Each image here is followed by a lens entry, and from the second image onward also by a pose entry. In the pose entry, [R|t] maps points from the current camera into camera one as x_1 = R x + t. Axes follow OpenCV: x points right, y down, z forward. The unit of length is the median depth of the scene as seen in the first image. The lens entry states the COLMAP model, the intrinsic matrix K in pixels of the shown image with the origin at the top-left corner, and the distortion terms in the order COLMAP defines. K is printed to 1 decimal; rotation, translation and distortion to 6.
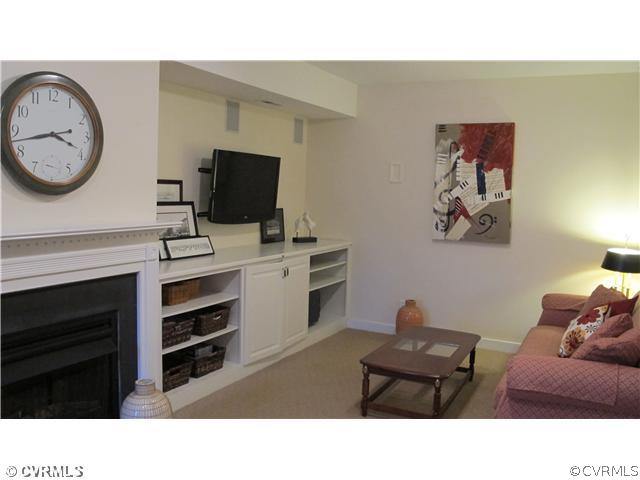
lens RADIAL K [[540.7, 0, 320.0], [0, 540.7, 240.0], [0, 0, 1]] dist [-0.168720, 0.144803]
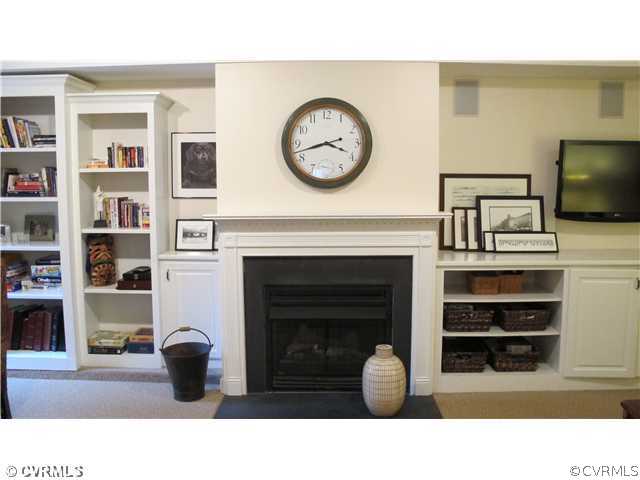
lens RADIAL K [[540.7, 0, 320.0], [0, 540.7, 240.0], [0, 0, 1]] dist [-0.168720, 0.144803]
pose [[0.447987, 0.072320, -0.891110, 0.487653], [-0.066372, 0.996663, 0.047519, -0.012645], [0.891573, 0.037857, 0.451292, 0.243093]]
